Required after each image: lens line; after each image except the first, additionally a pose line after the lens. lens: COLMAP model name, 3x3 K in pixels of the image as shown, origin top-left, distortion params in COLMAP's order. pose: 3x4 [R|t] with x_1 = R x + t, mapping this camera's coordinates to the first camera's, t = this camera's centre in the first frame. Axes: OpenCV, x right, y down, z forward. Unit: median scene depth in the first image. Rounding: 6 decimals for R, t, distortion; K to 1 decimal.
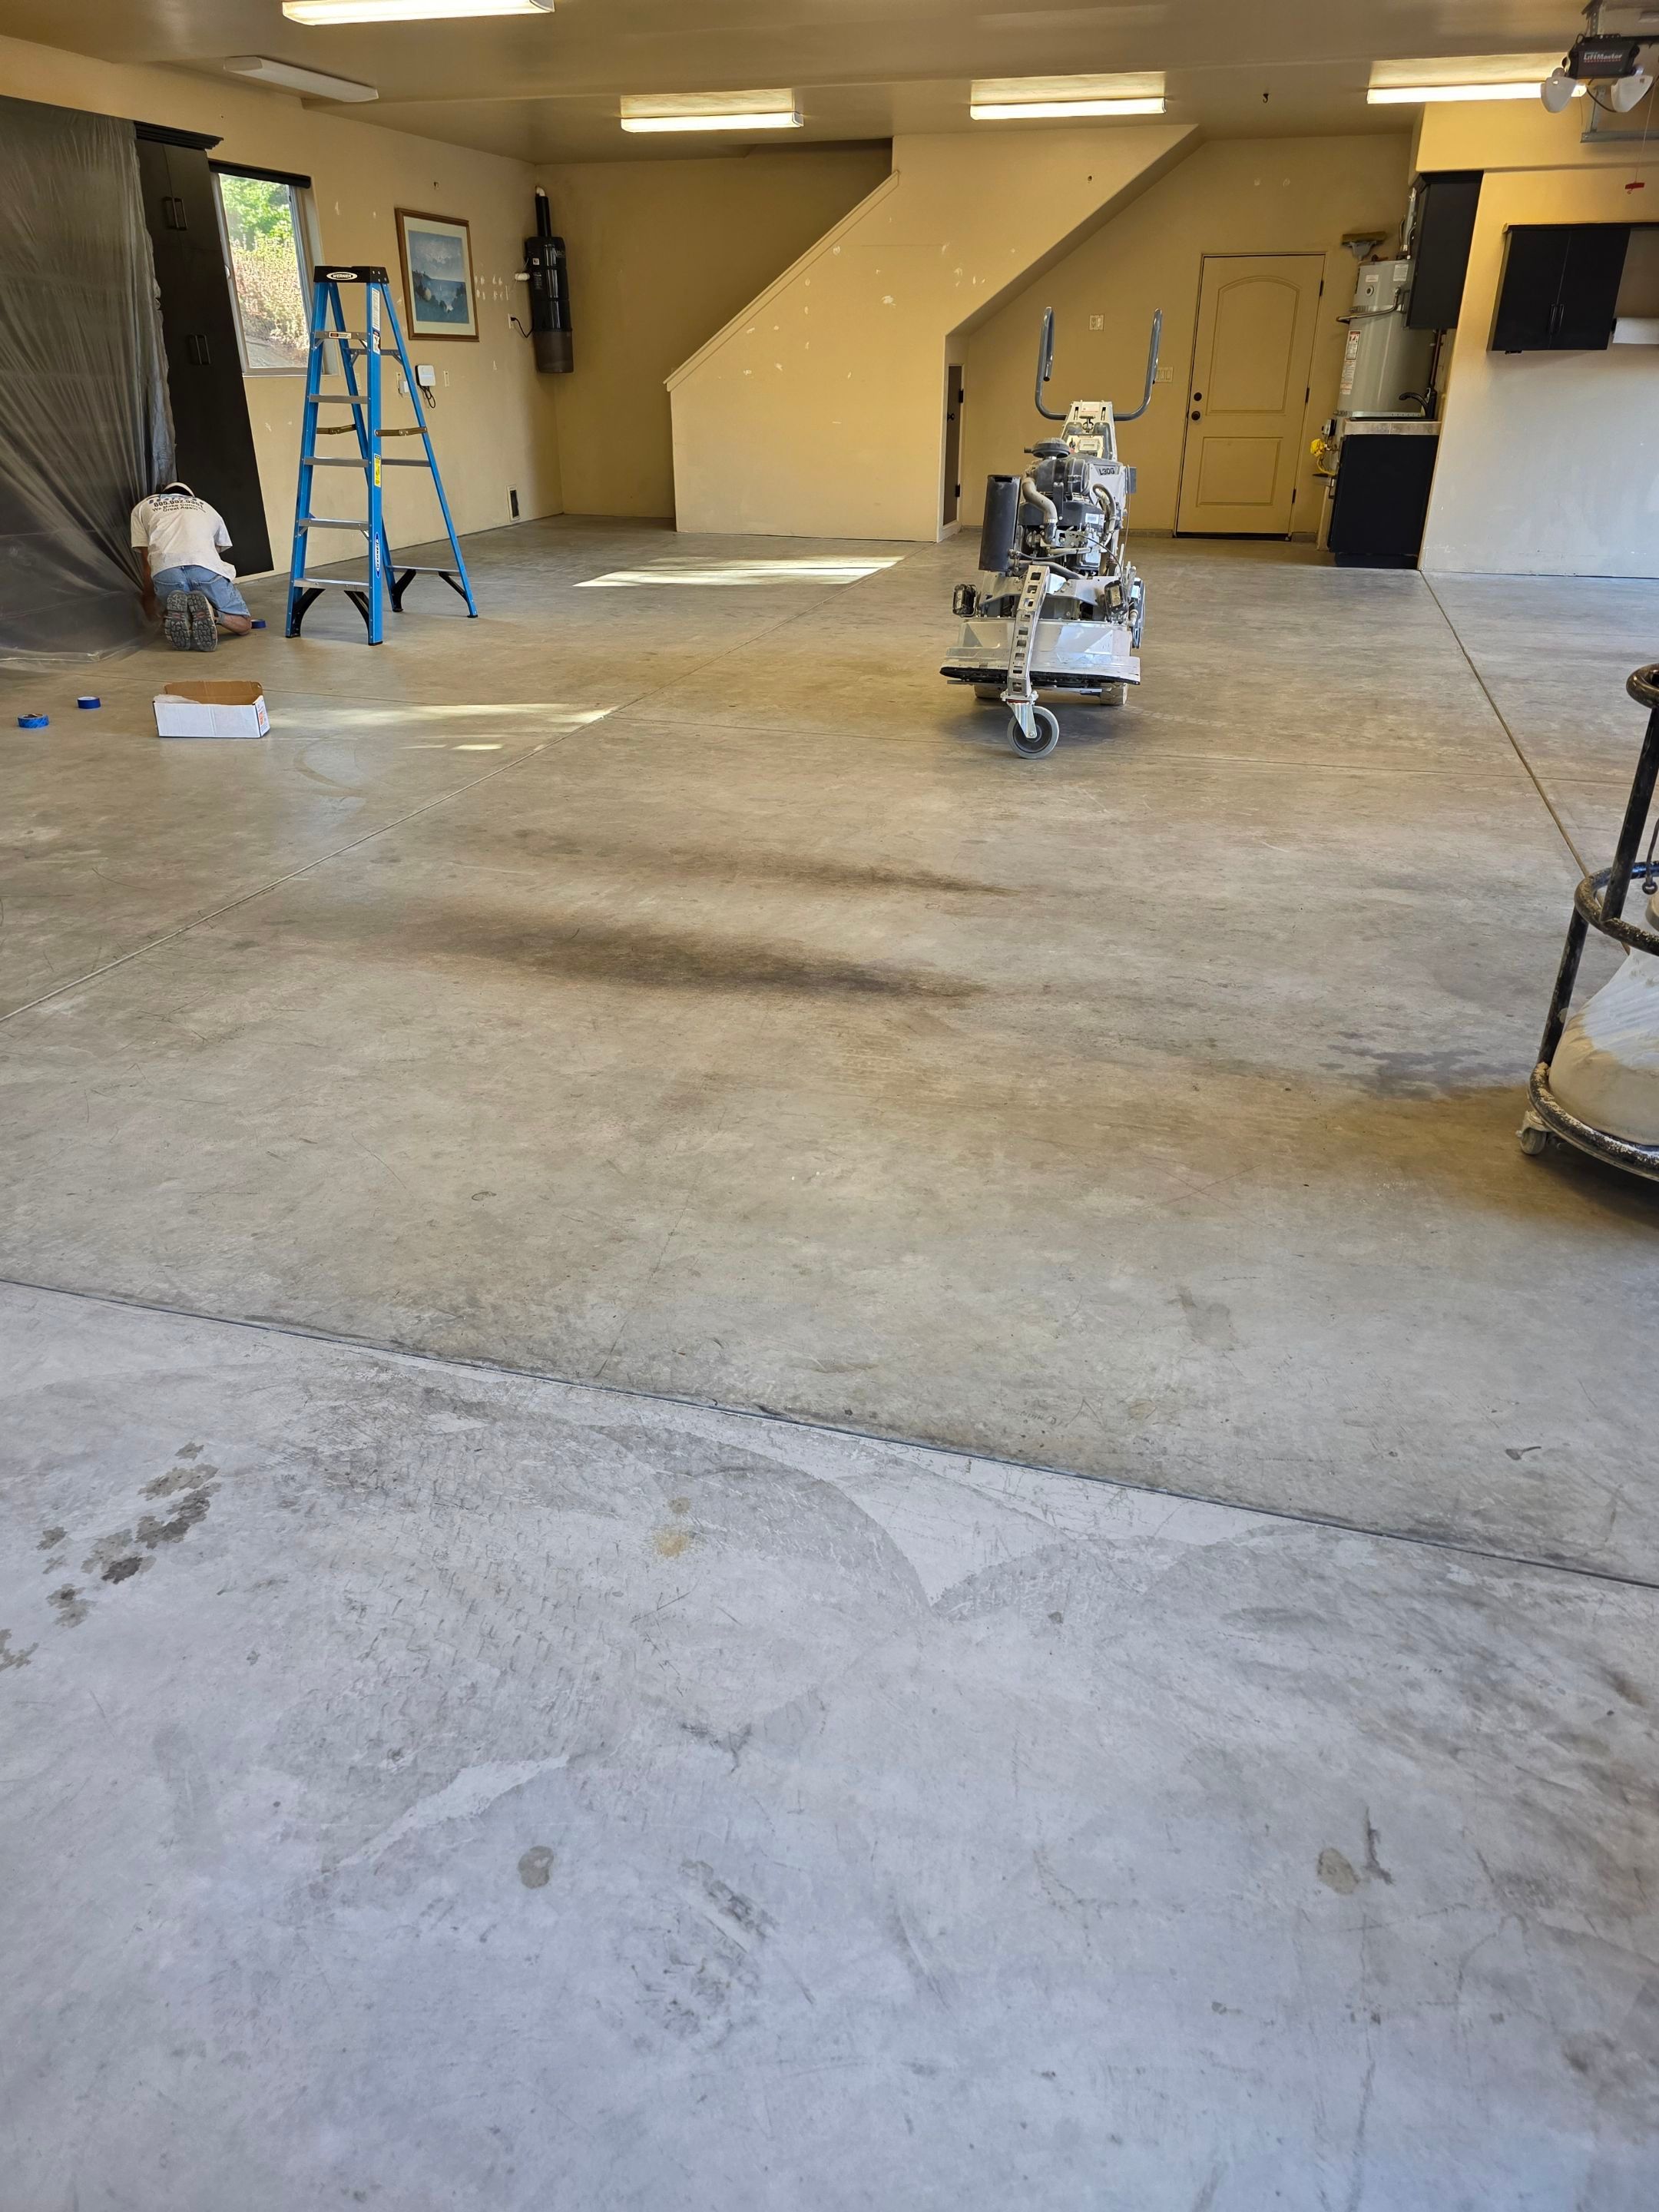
lens RADIAL K [[1505.5, 0, 829.5], [0, 1505.5, 1106.0], [0, 0, 1]] dist [0.073154, -0.067889]
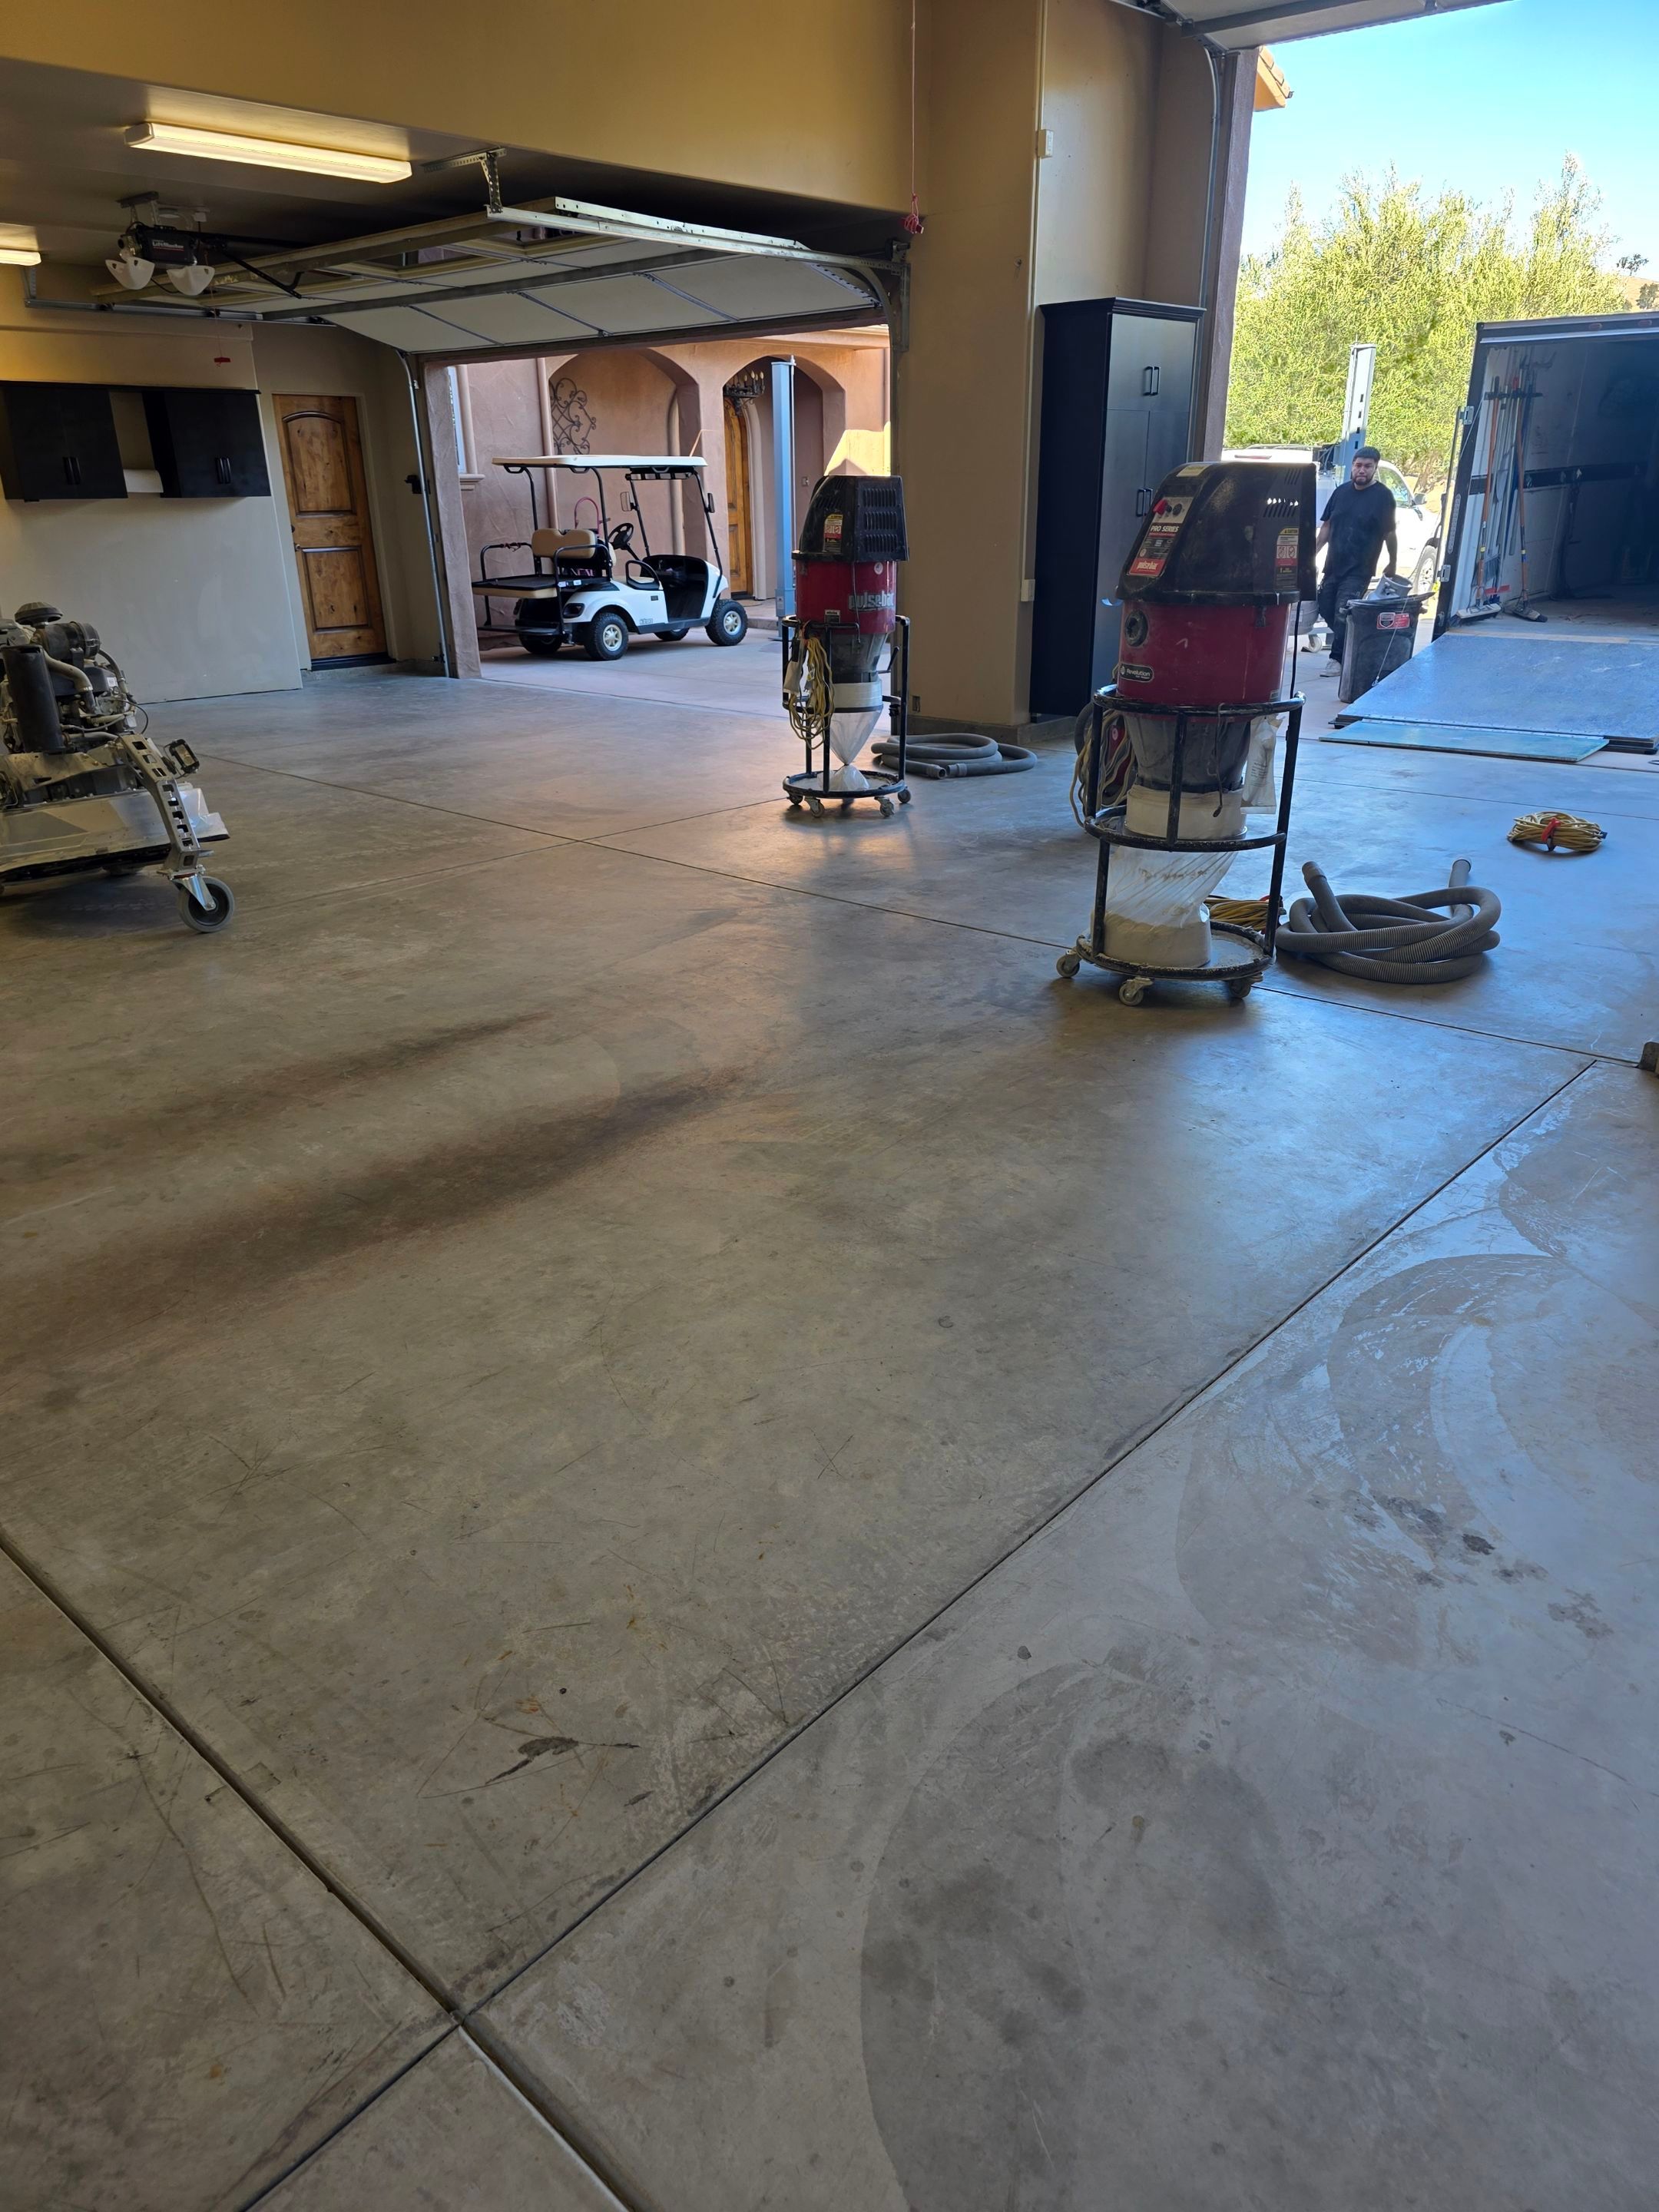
lens RADIAL K [[1505.5, 0, 829.5], [0, 1505.5, 1106.0], [0, 0, 1]] dist [0.073154, -0.067889]
pose [[0.426994, -0.346879, 0.835076, -0.619114], [0.407253, 0.898304, 0.164906, -0.158912], [-0.807354, 0.269674, 0.524838, 0.280729]]
